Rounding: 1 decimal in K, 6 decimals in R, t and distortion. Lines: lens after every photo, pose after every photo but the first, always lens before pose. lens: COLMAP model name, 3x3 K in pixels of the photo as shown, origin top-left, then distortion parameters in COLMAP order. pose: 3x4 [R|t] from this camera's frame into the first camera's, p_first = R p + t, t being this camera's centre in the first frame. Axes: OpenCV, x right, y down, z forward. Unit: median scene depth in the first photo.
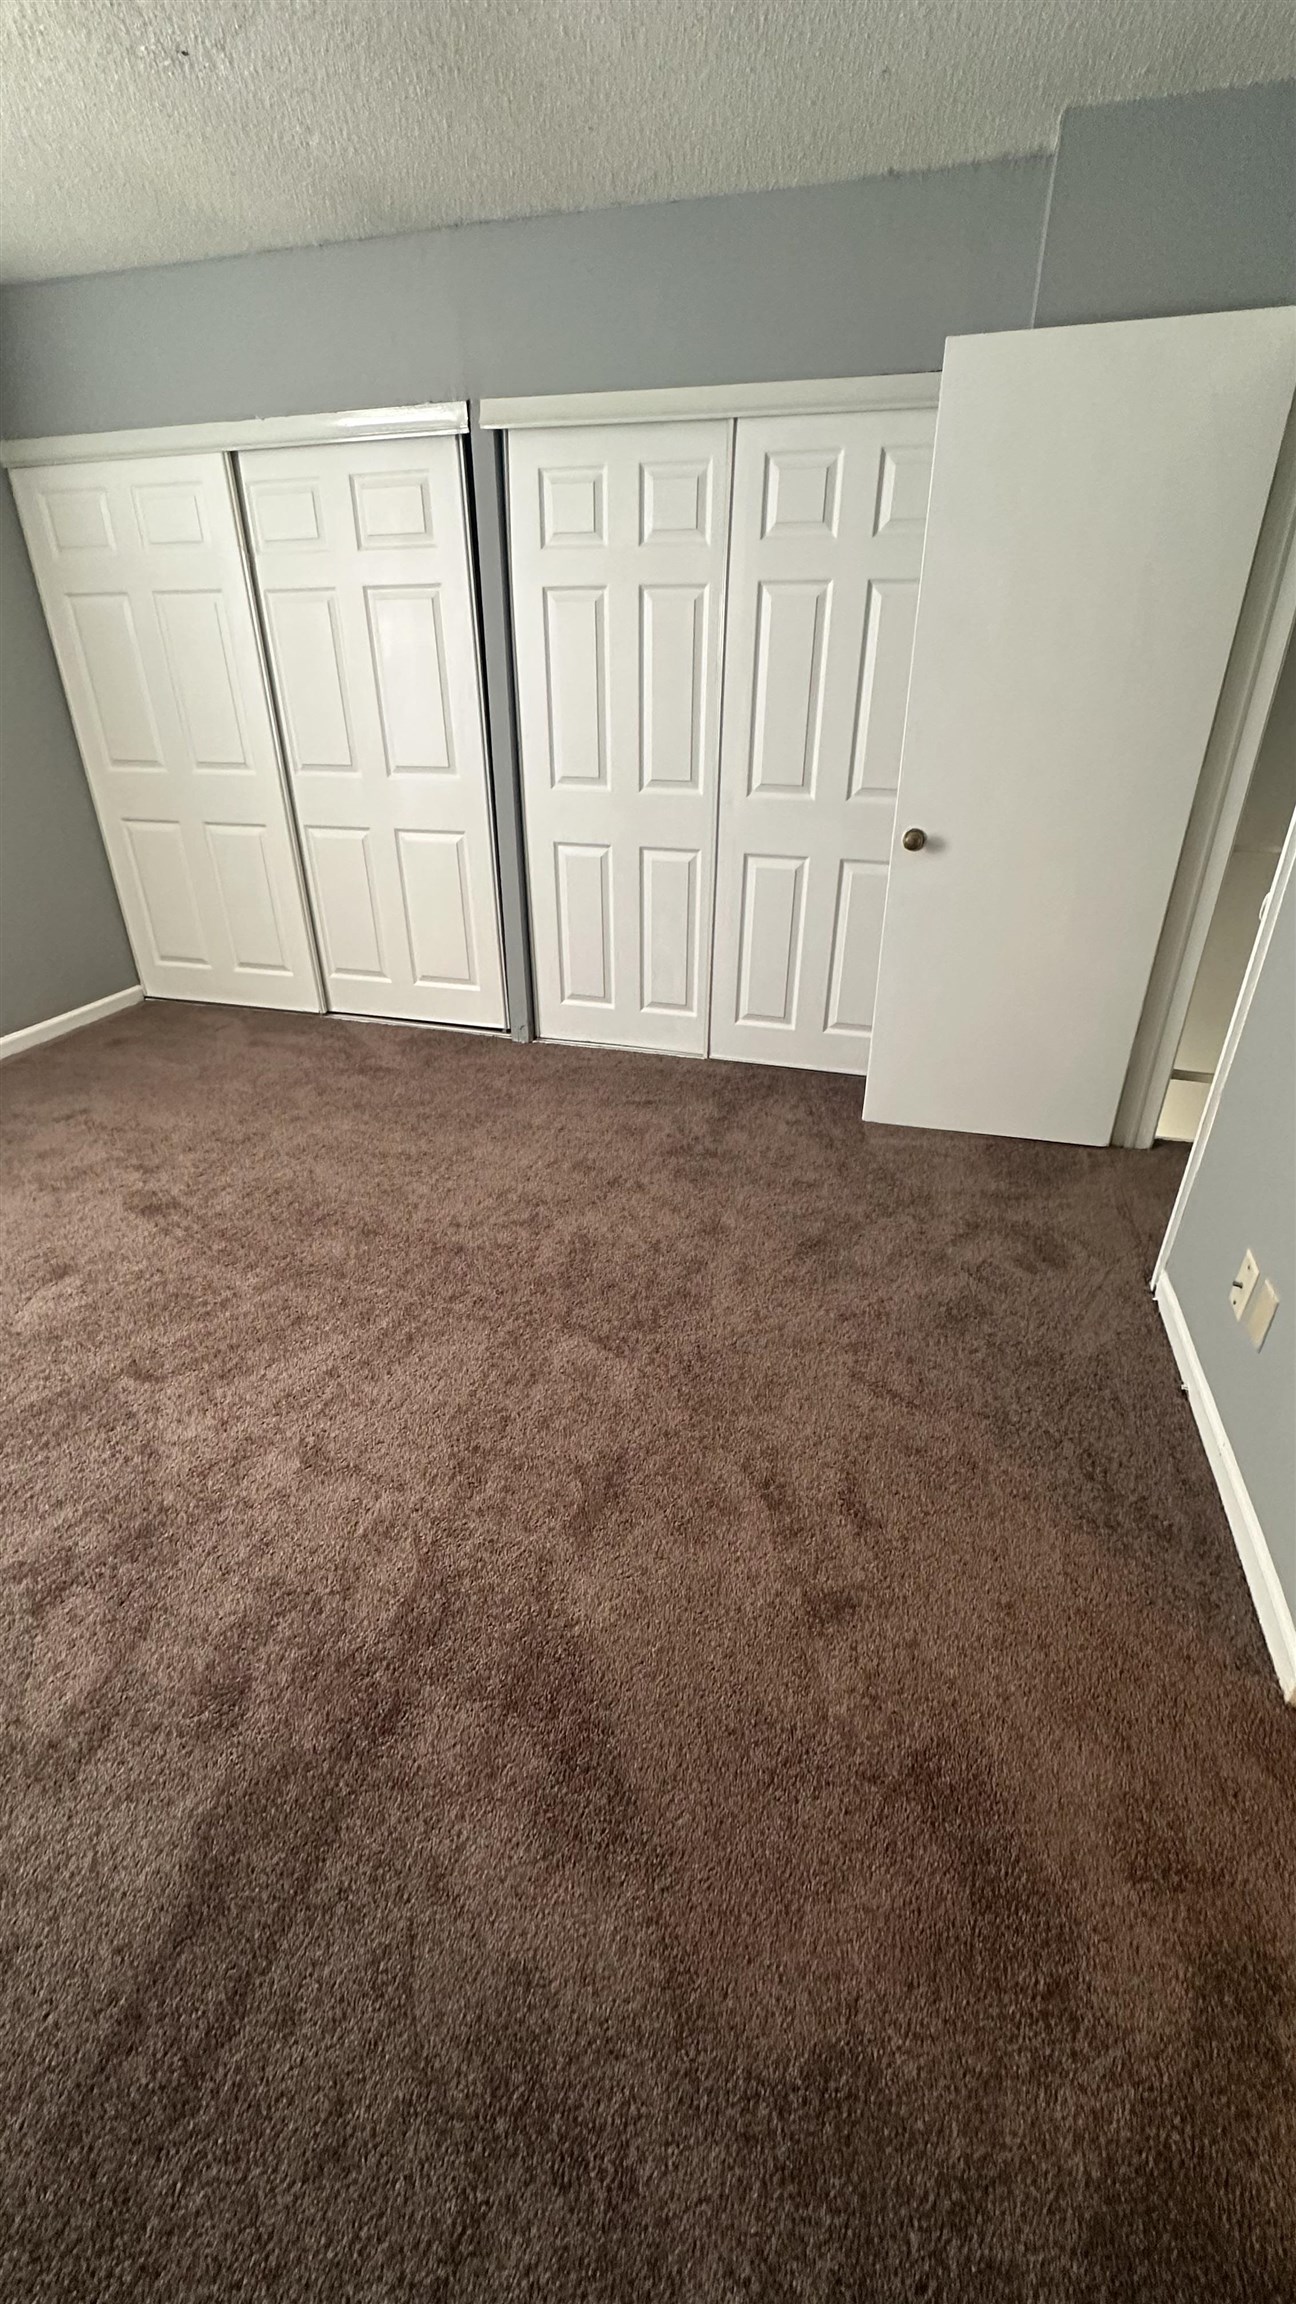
lens RADIAL K [[920.1, 0, 656.3], [0, 920.1, 1150.9], [0, 0, 1]] dist [-0.002756, -0.000758]
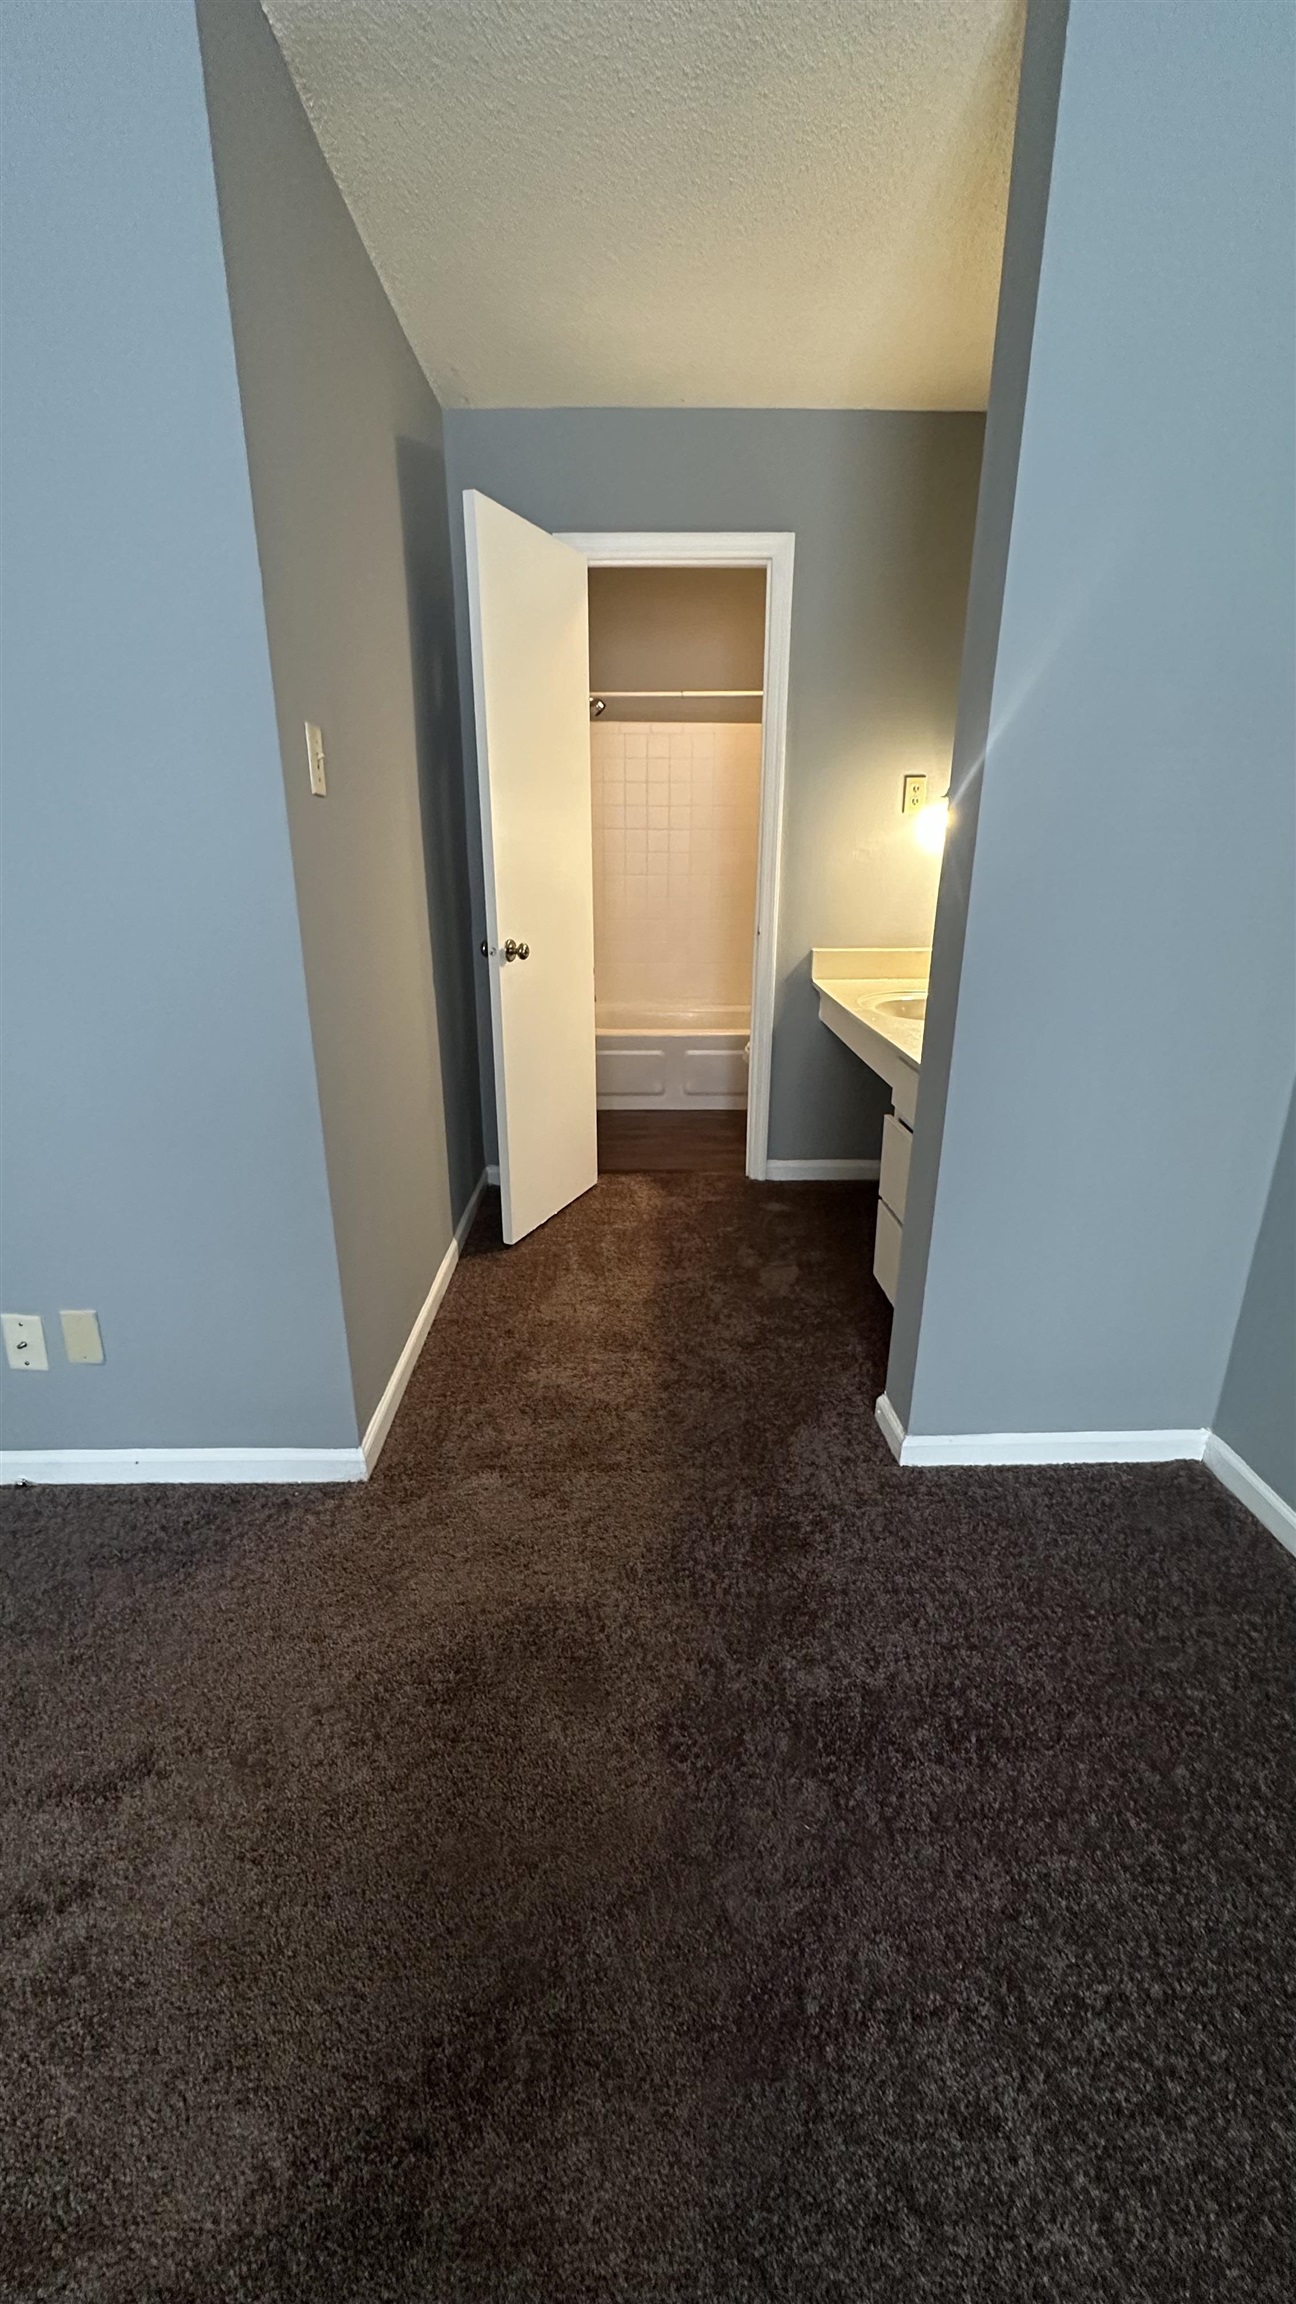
lens RADIAL K [[920.1, 0, 654.4], [0, 920.1, 1154.6], [0, 0, 1]] dist [-0.002756, -0.000758]
pose [[-0.297039, -0.313927, 0.901786, -0.448886], [0.431261, 0.798495, 0.420023, -0.157147], [-0.851928, 0.513668, -0.101800, 0.434893]]
